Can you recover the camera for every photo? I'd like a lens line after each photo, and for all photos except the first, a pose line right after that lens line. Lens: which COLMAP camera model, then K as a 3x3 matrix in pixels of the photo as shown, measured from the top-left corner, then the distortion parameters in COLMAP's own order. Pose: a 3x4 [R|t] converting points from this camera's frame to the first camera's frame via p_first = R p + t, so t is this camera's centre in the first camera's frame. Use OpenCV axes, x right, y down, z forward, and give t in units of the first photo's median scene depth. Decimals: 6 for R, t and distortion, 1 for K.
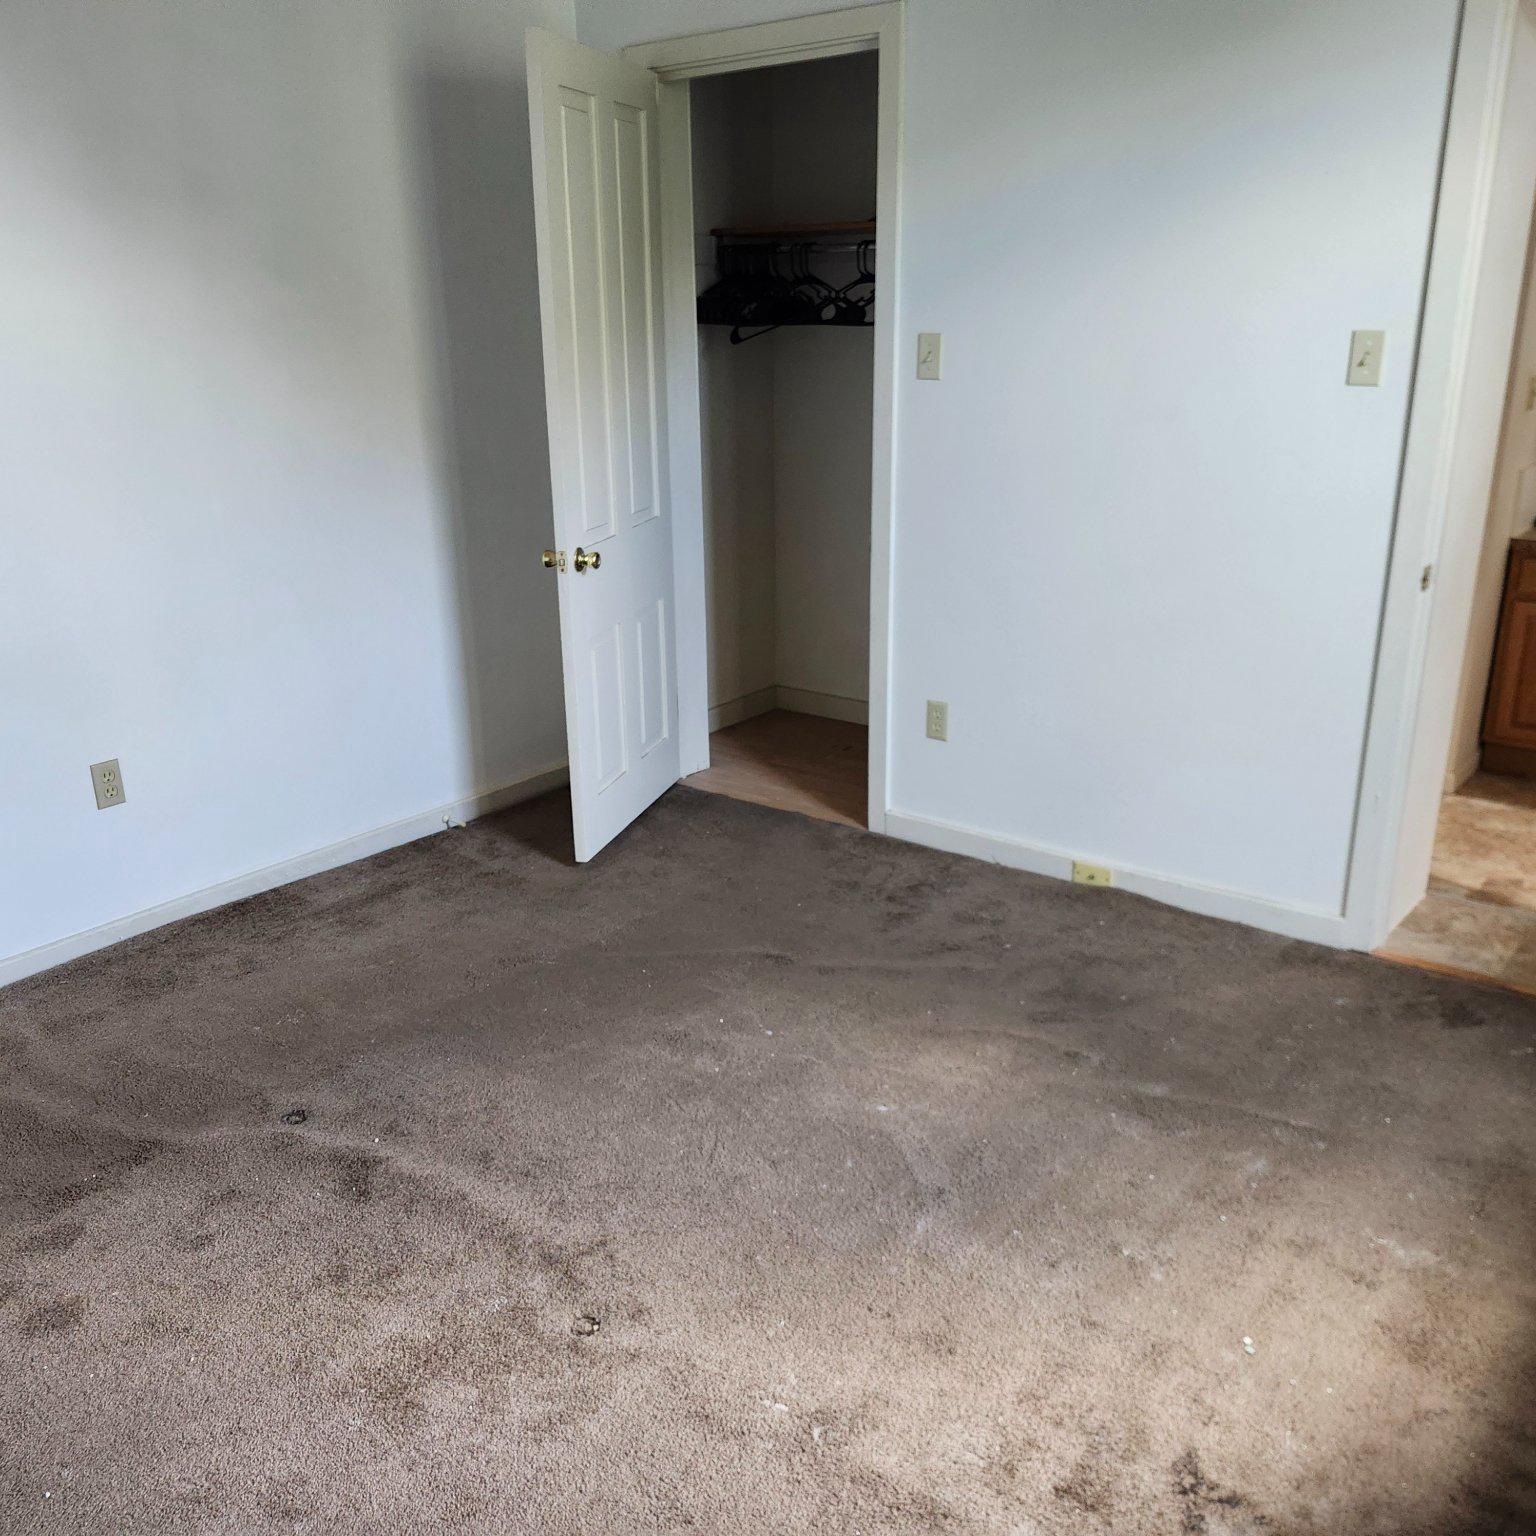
lens RADIAL K [[1488.0, 0, 768.0], [0, 1488.0, 768.0], [0, 0, 1]] dist [0.116993, -0.192481]
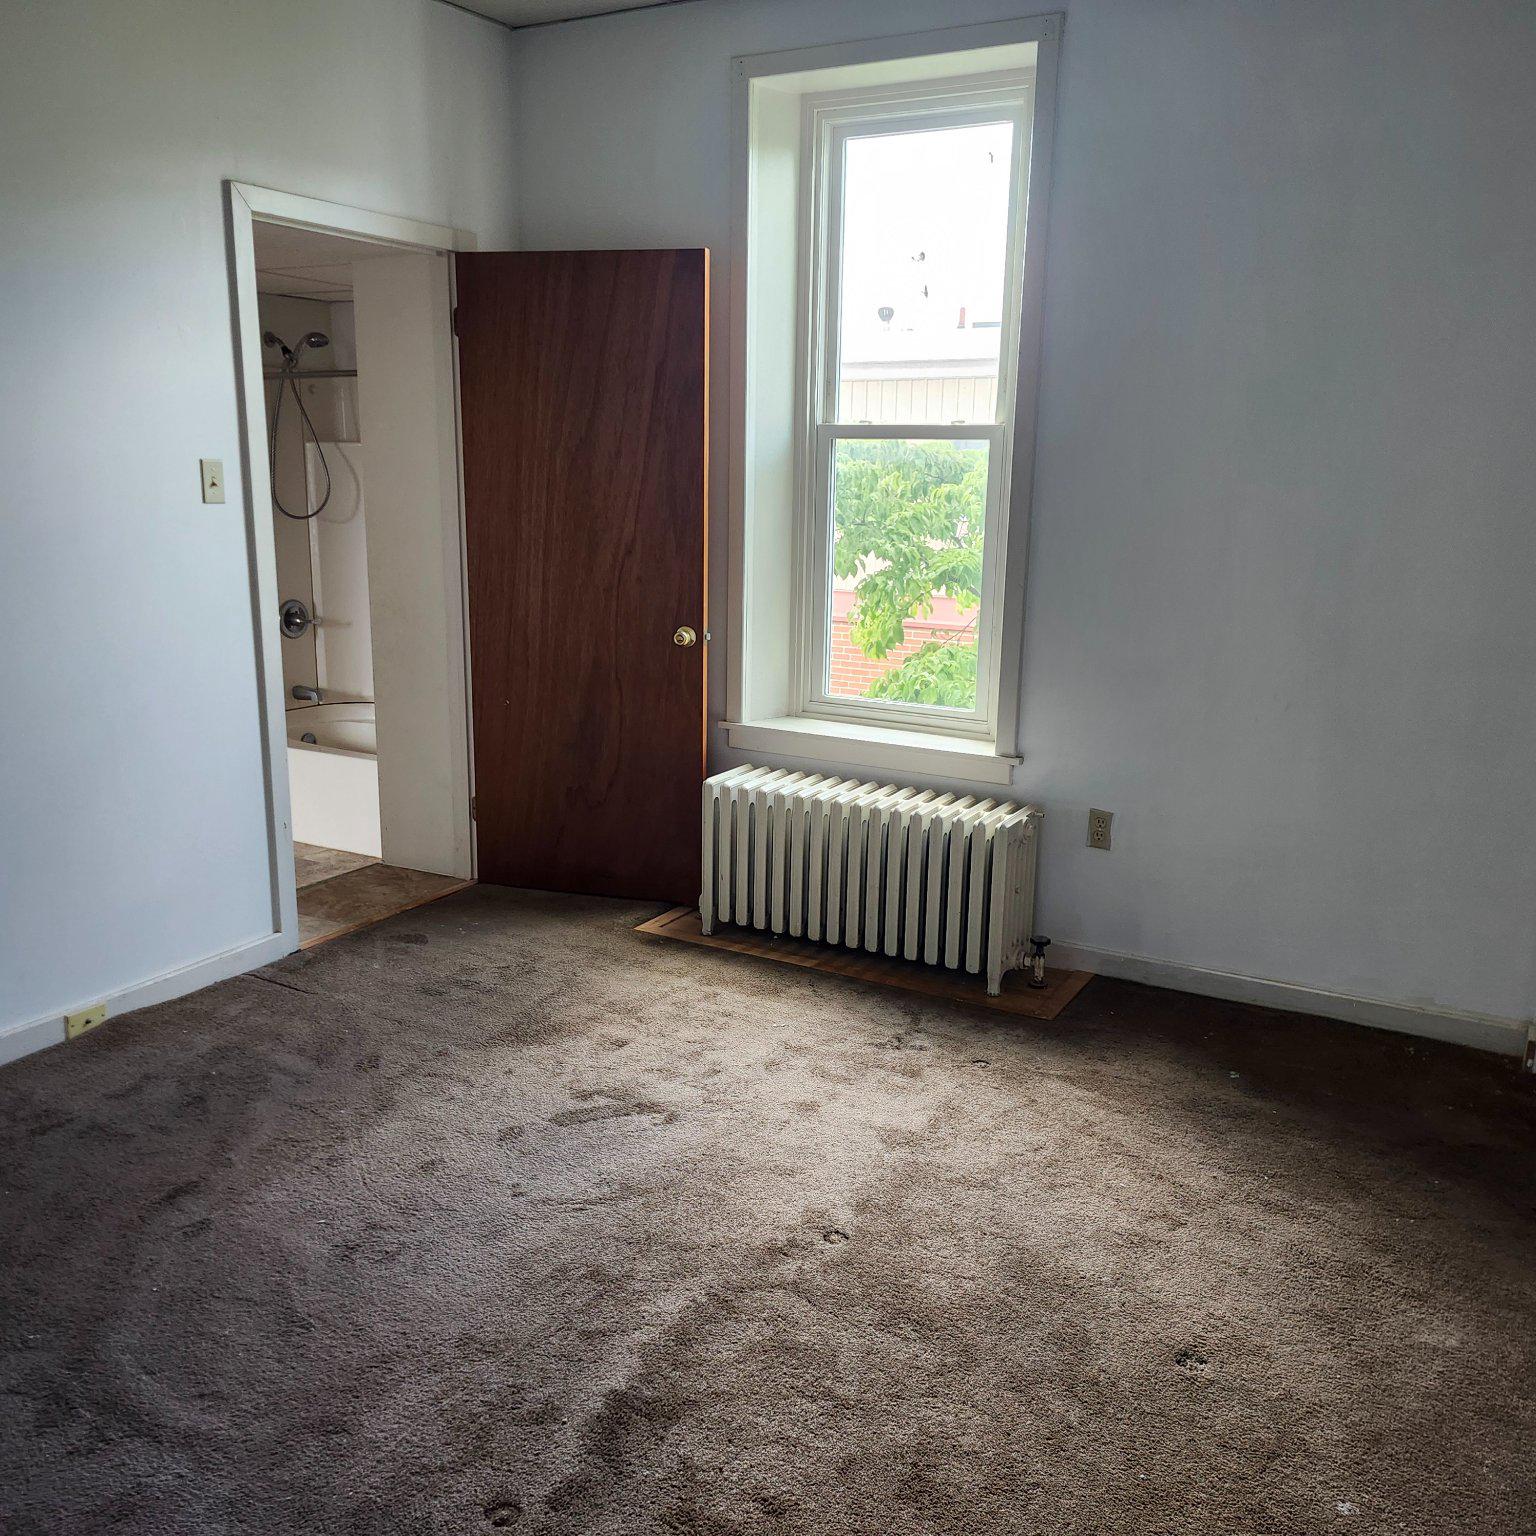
lens RADIAL K [[1404.9, 0, 800.5], [0, 1404.9, 743.3], [0, 0, 1]] dist [0.109084, -0.151257]
pose [[-0.188924, -0.183134, 0.964764, -0.855812], [0.281875, 0.930999, 0.231922, -0.209266], [-0.940667, 0.315759, -0.124267, 0.767389]]
